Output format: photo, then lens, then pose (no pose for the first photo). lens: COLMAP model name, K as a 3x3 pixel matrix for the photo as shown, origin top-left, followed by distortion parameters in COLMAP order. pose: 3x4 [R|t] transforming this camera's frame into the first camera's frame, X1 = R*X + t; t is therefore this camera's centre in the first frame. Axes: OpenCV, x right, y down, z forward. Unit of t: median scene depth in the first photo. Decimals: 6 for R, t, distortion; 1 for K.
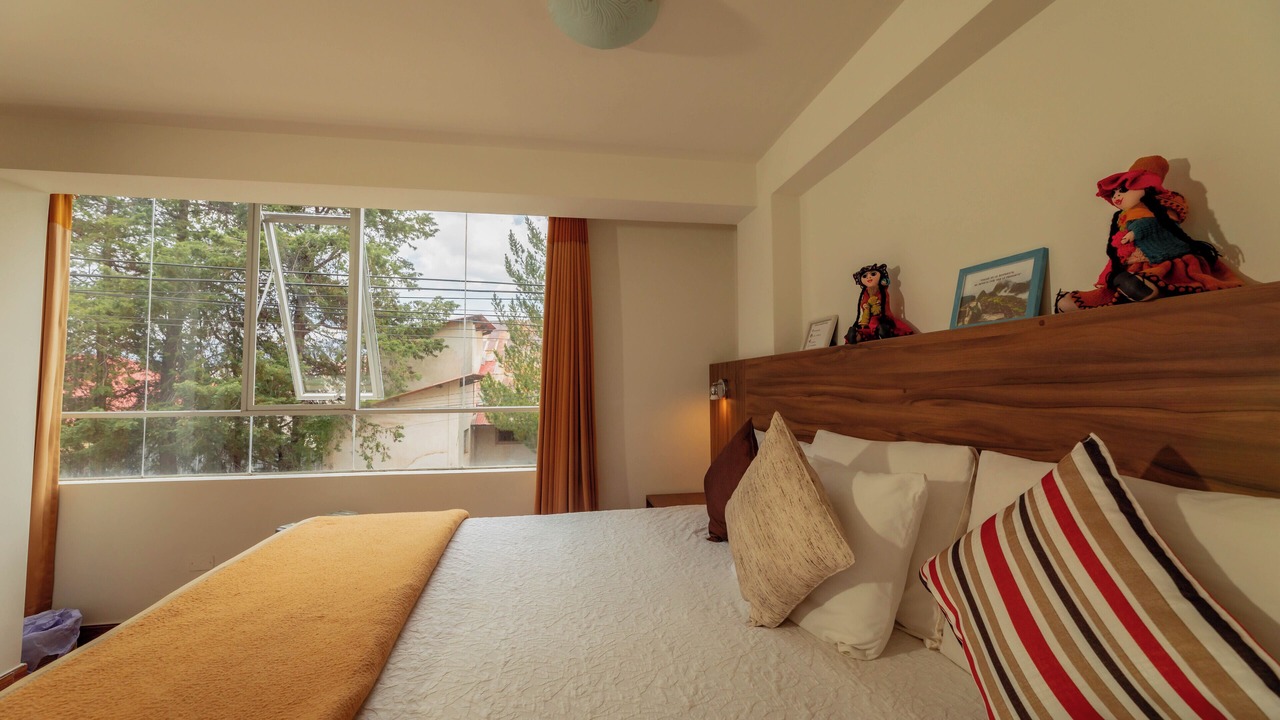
lens RADIAL K [[512.5, 0, 641.5], [0, 512.5, 358.5], [0, 0, 1]] dist [-0.003138, -0.000127]
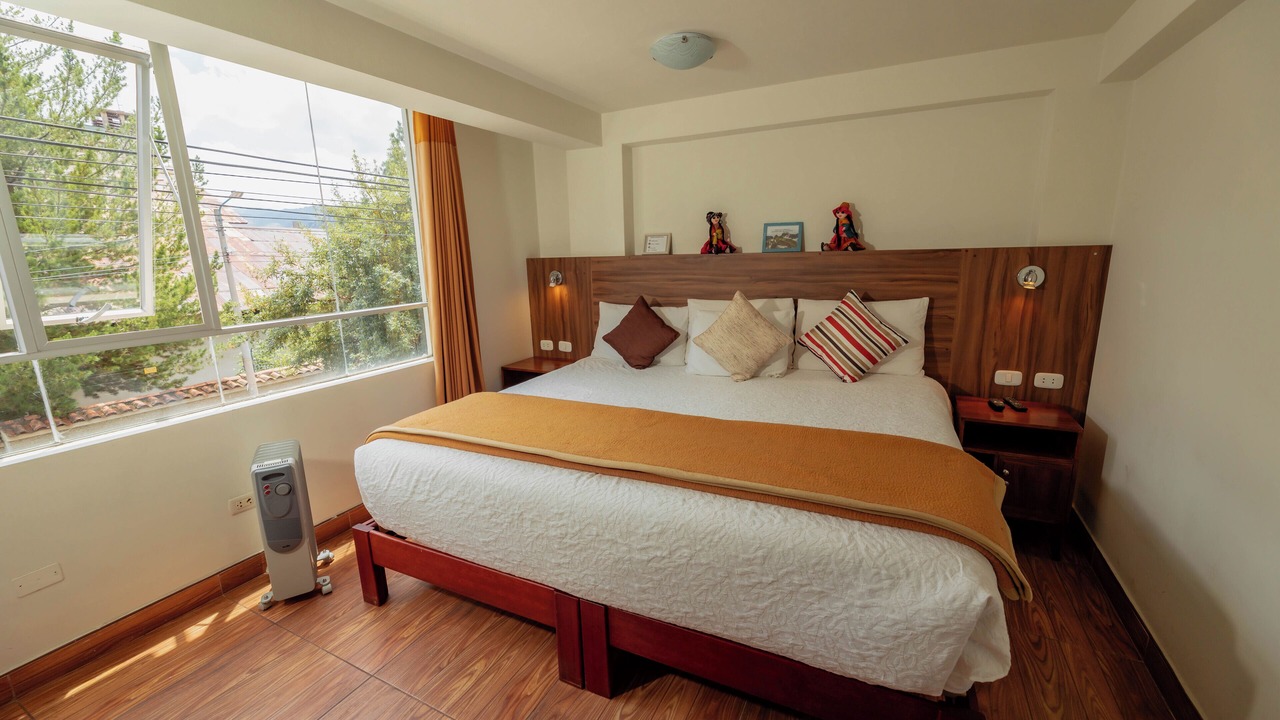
lens RADIAL K [[512.5, 0, 641.5], [0, 512.5, 358.5], [0, 0, 1]] dist [-0.003138, -0.000127]
pose [[0.590804, -0.170919, 0.788503, -1.756157], [-0.023342, 0.973273, 0.228460, -0.103053], [-0.806478, -0.153380, 0.571024, 0.035822]]
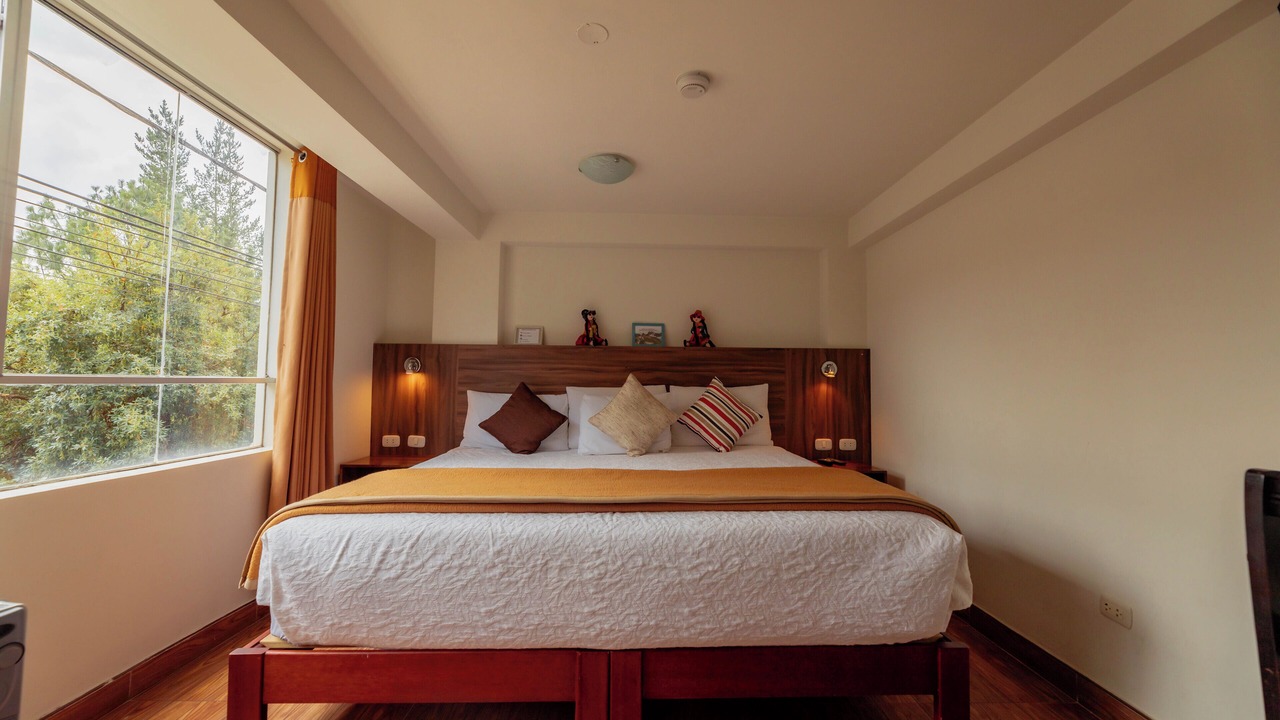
lens RADIAL K [[512.5, 0, 641.5], [0, 512.5, 358.5], [0, 0, 1]] dist [-0.003138, -0.000127]
pose [[0.144596, 0.060620, 0.987632, -2.144513], [-0.064786, 0.996560, -0.051683, 0.156534], [-0.987368, -0.056512, 0.148026, 0.590360]]
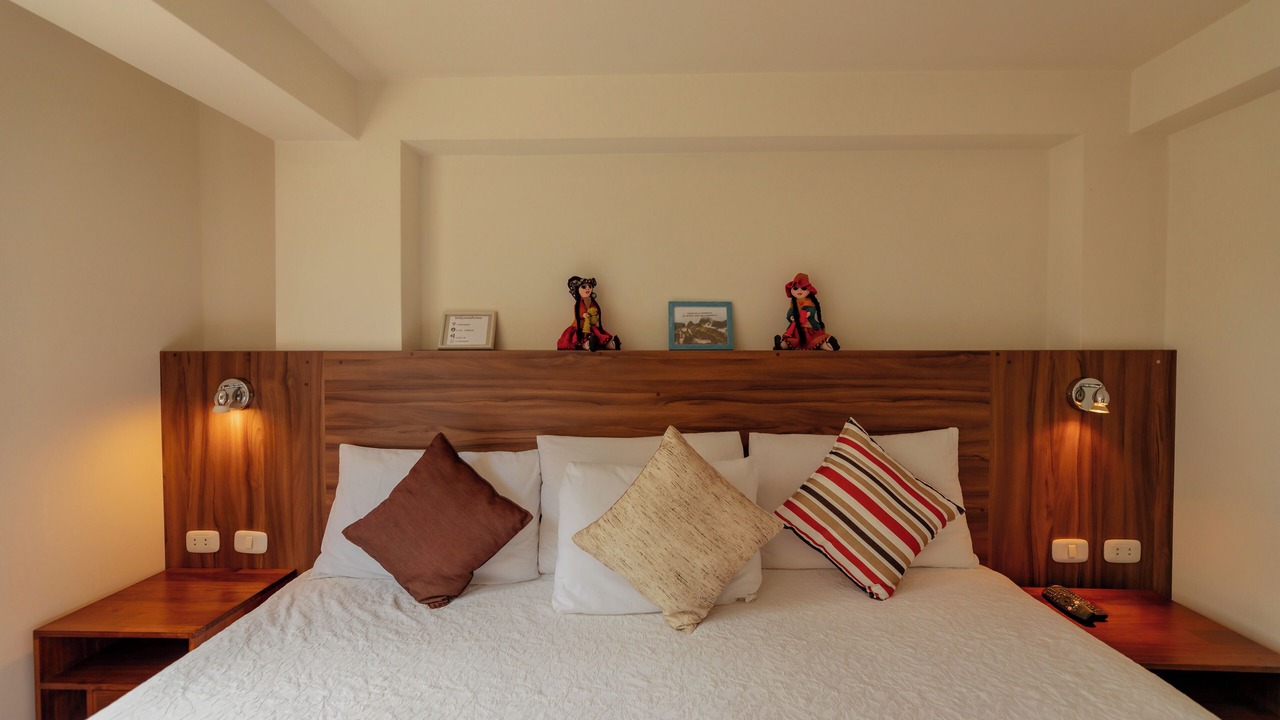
lens RADIAL K [[512.5, 0, 641.5], [0, 512.5, 358.5], [0, 0, 1]] dist [-0.003138, -0.000127]
pose [[0.196276, -0.008170, 0.980515, -0.772176], [-0.054161, 0.998348, 0.019160, -0.049148], [-0.979052, -0.056866, 0.195510, 0.859188]]
